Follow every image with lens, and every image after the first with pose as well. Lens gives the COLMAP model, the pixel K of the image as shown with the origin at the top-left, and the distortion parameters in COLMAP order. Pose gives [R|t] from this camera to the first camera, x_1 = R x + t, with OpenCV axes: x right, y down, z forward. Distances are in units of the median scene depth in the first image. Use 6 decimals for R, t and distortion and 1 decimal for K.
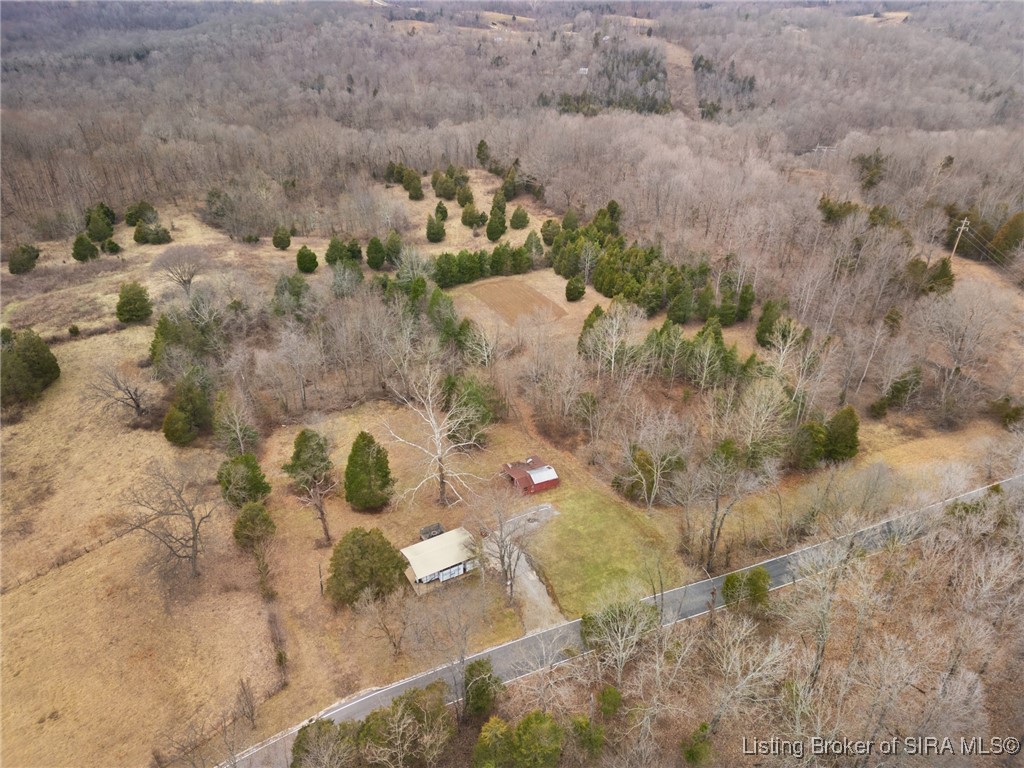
lens RADIAL K [[711.3, 0, 512.1], [0, 711.3, 381.3], [0, 0, 1]] dist [0.079218, -0.061417]
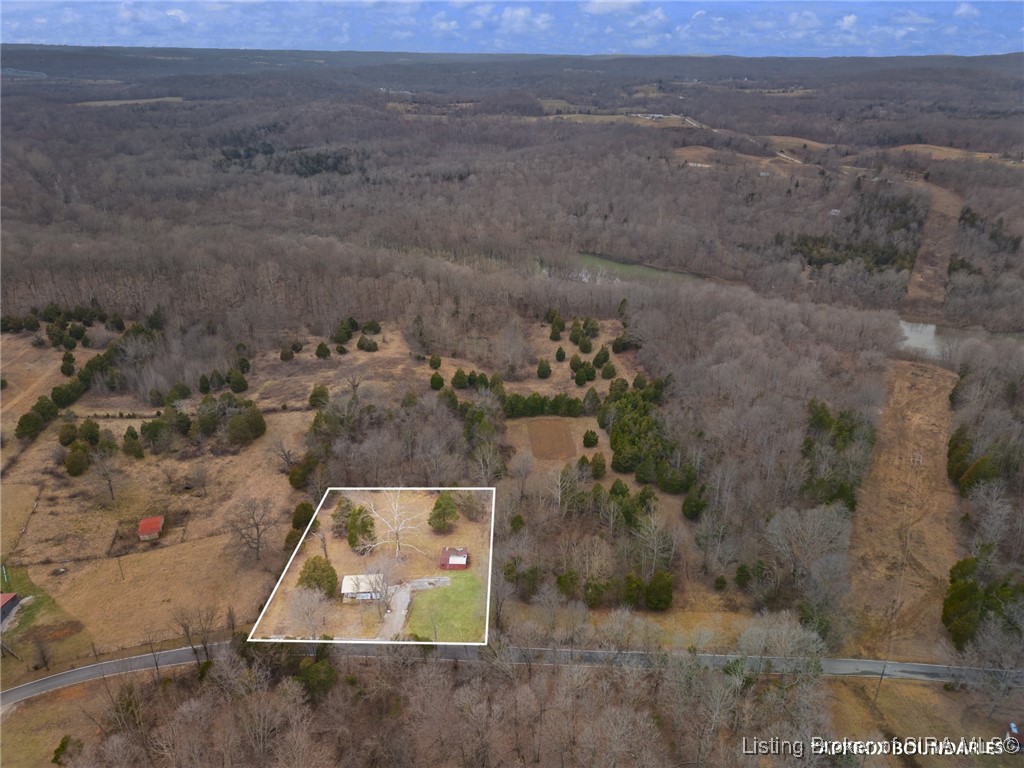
lens RADIAL K [[711.3, 0, 506.3], [0, 711.3, 379.3], [0, 0, 1]] dist [0.079218, -0.061417]
pose [[0.902089, 0.172632, -0.395516, 0.502773], [-0.214457, 0.974652, -0.063724, -0.130948], [0.374490, 0.142306, 0.916246, -0.345251]]
